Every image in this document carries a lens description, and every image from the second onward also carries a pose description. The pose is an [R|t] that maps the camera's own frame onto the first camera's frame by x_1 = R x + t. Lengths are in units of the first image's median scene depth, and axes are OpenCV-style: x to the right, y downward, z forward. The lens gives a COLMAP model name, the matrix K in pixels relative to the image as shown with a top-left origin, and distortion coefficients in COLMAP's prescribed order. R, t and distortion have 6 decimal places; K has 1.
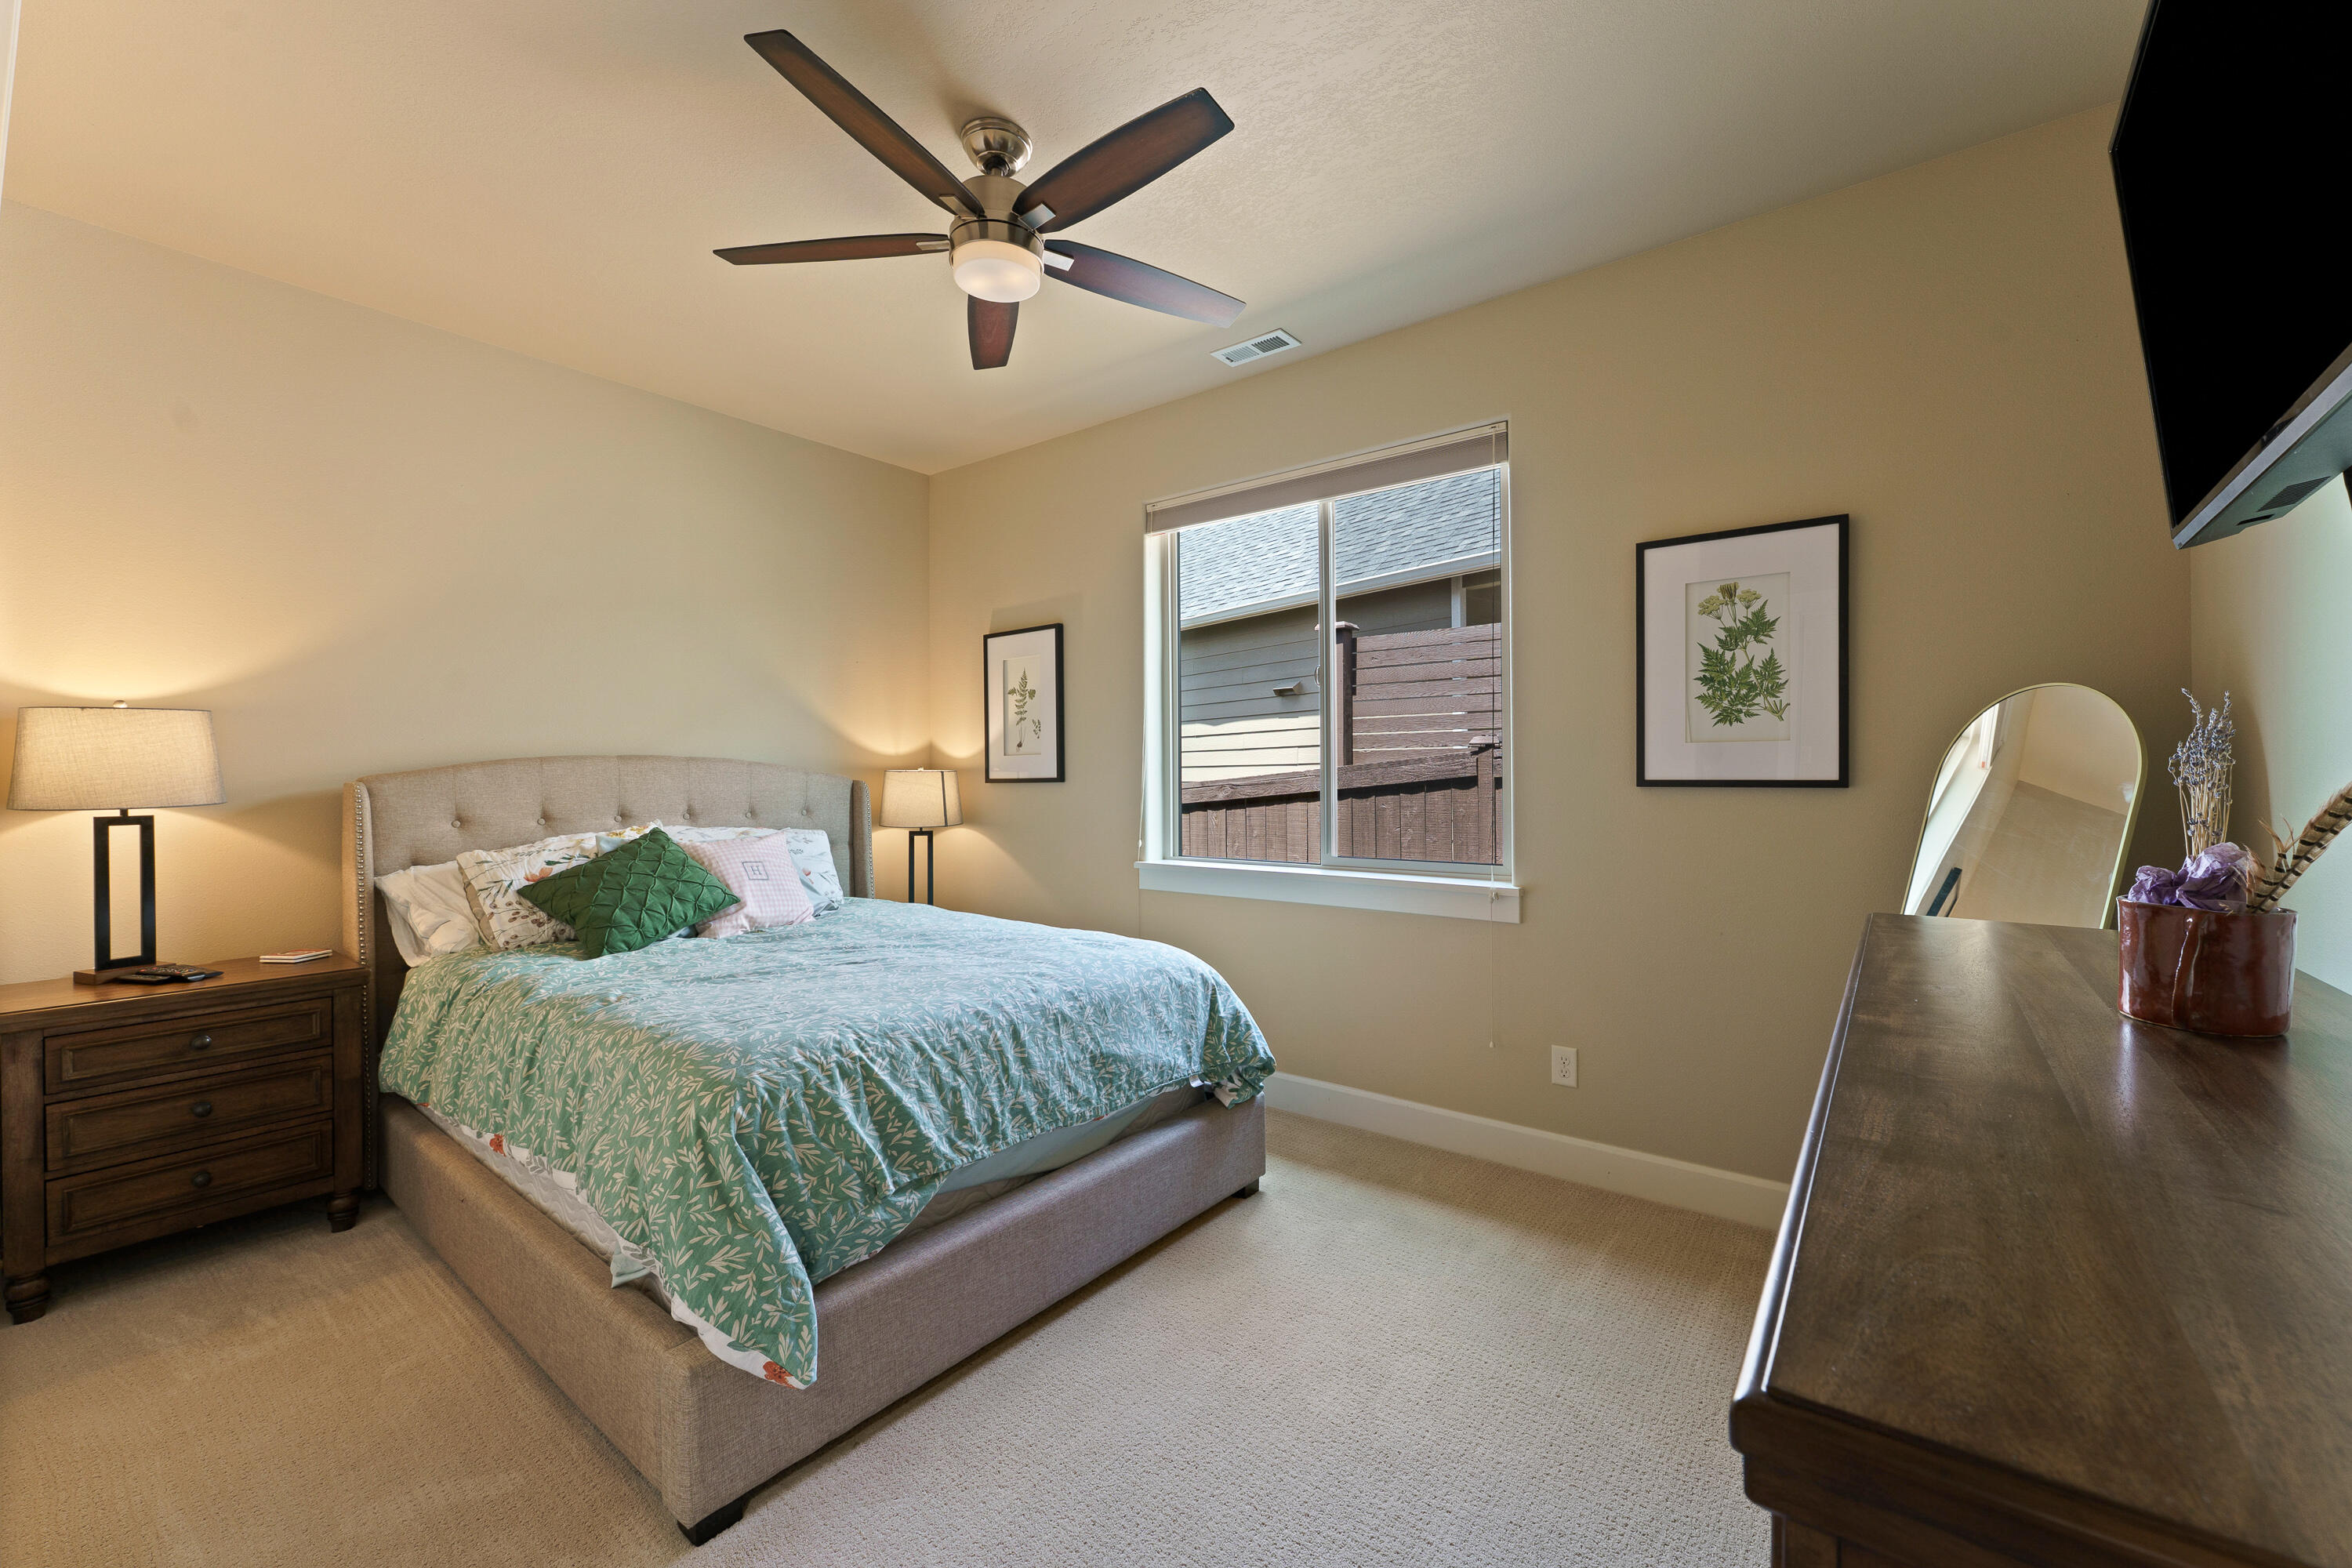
lens RADIAL K [[956.8, 0, 1183.4], [0, 956.8, 772.8], [0, 0, 1]] dist [0.000610, -0.000299]
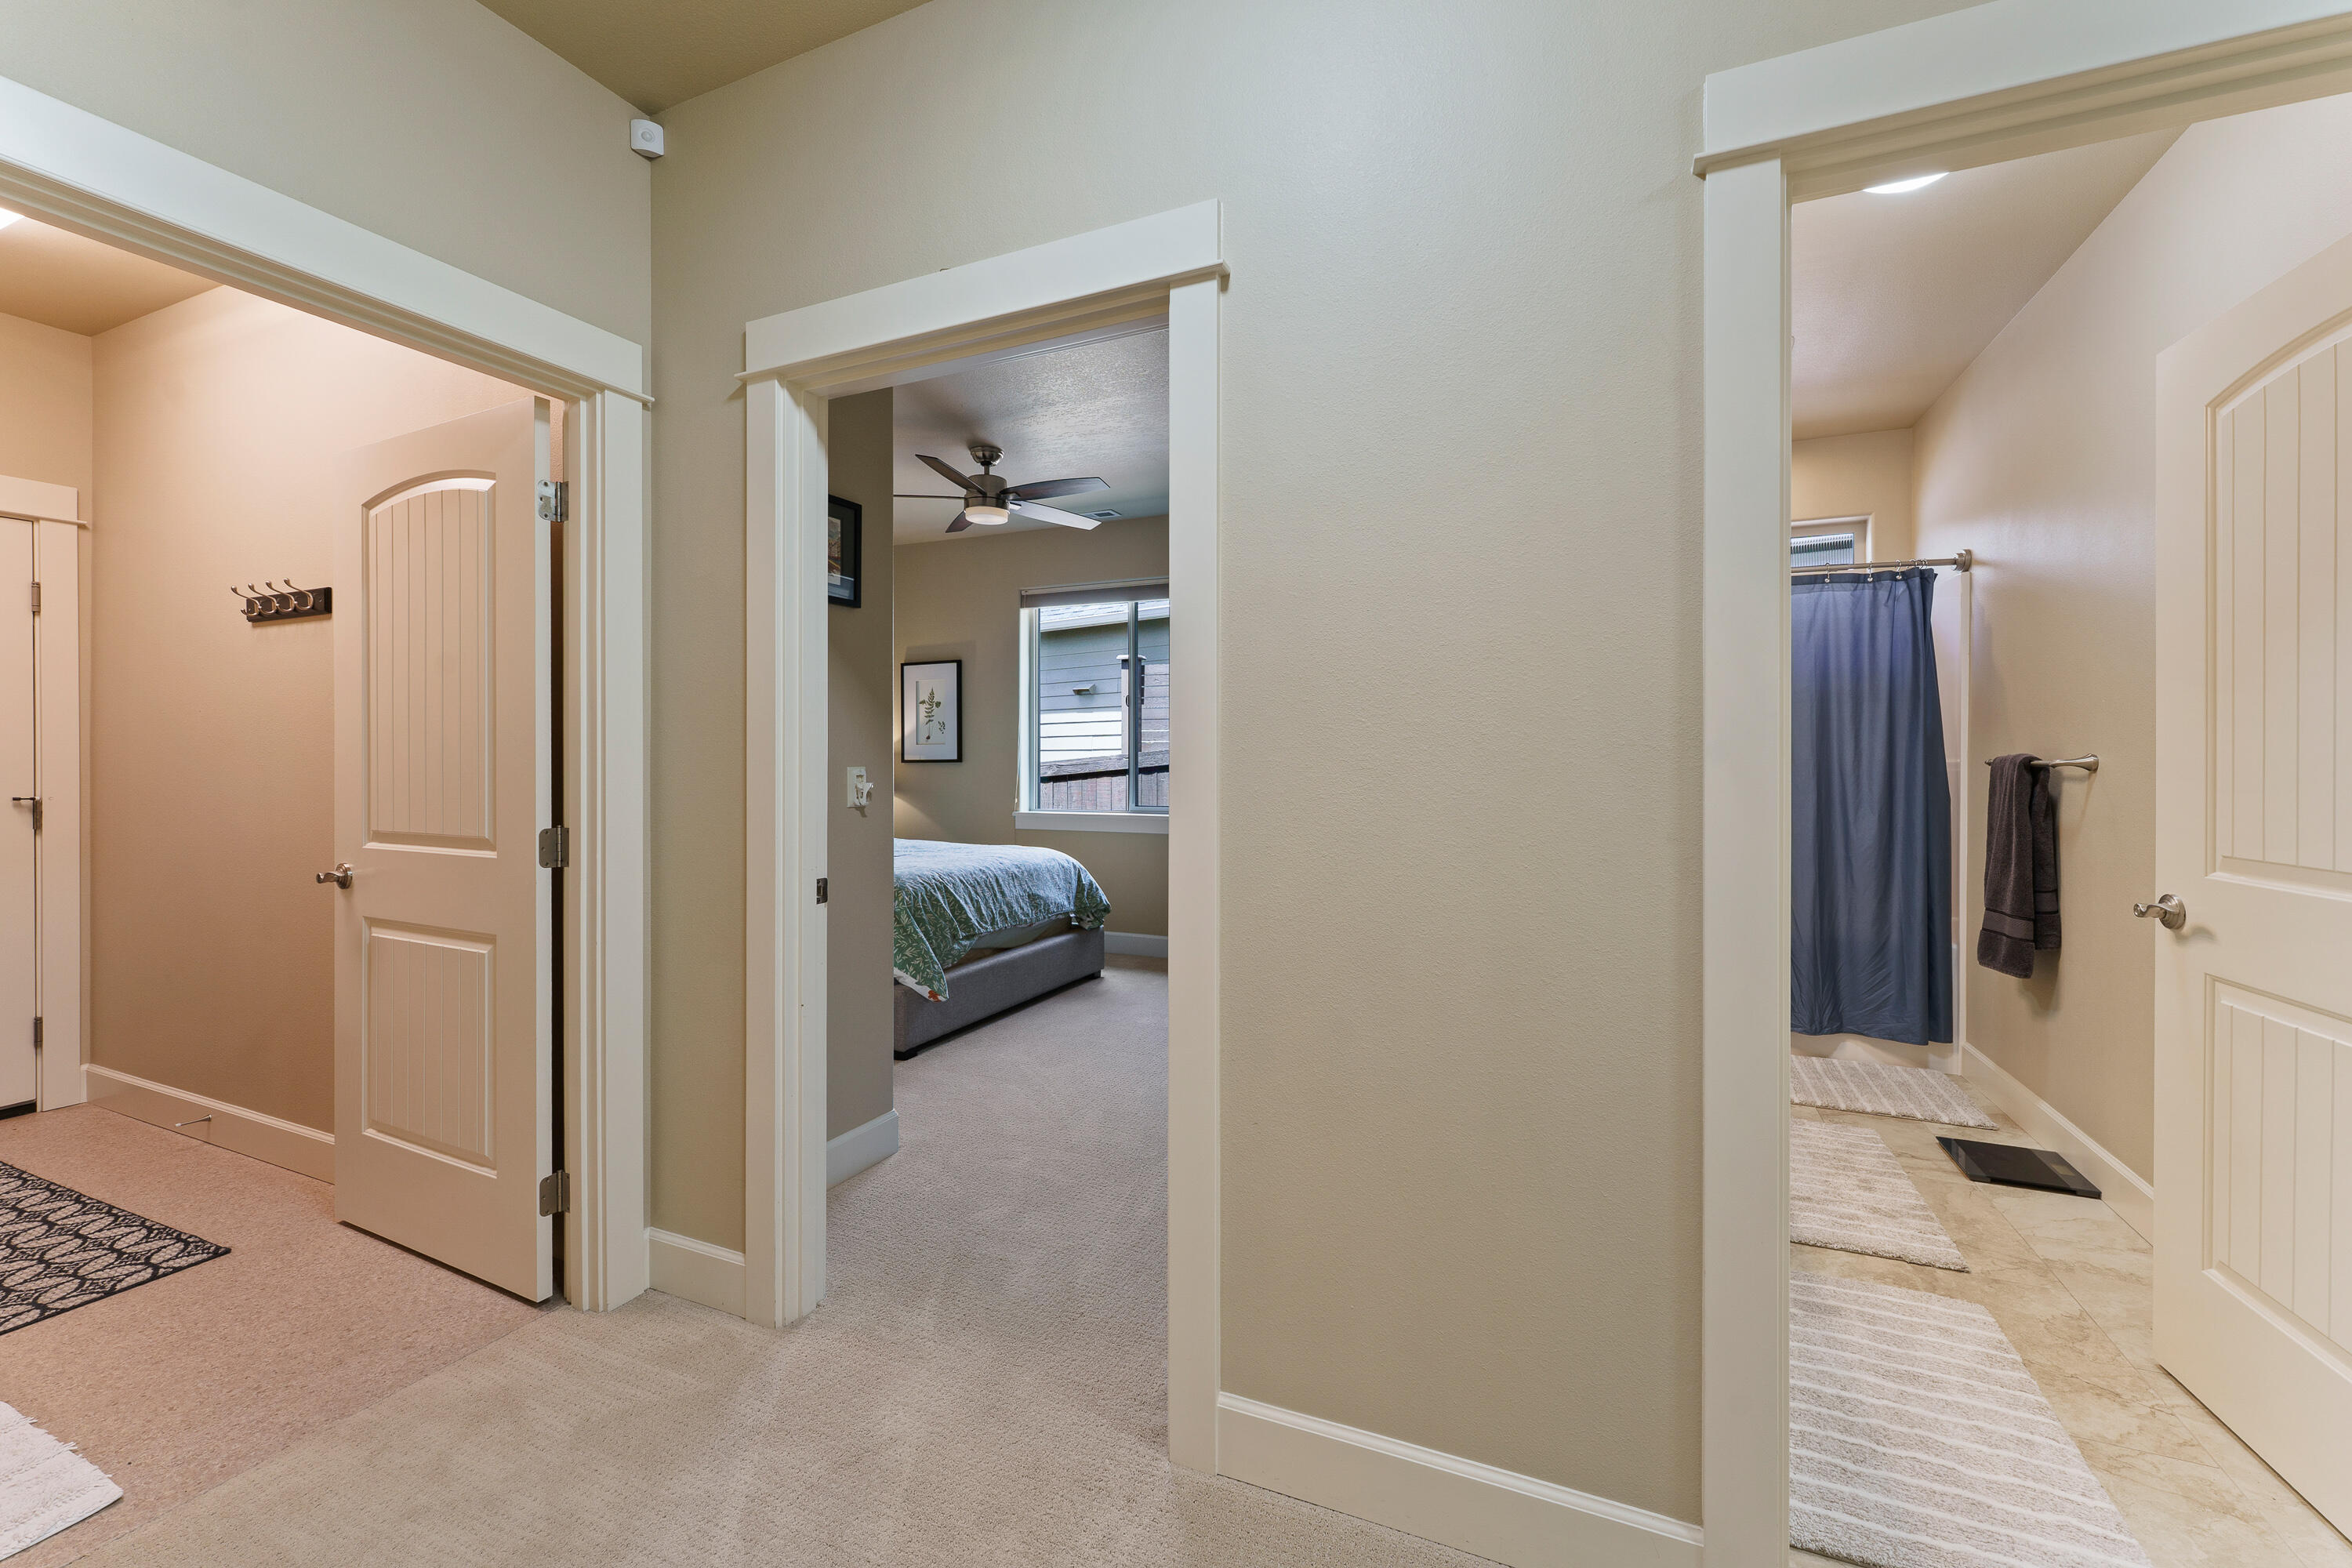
lens RADIAL K [[948.7, 0, 1180.8], [0, 948.7, 751.7], [0, 0, 1]] dist [-0.001343, 0.000037]
pose [[0.972817, 0.007354, 0.231460, -0.229376], [-0.006380, 0.999967, -0.004957, -0.003628], [-0.231489, 0.003346, 0.972832, -0.972065]]
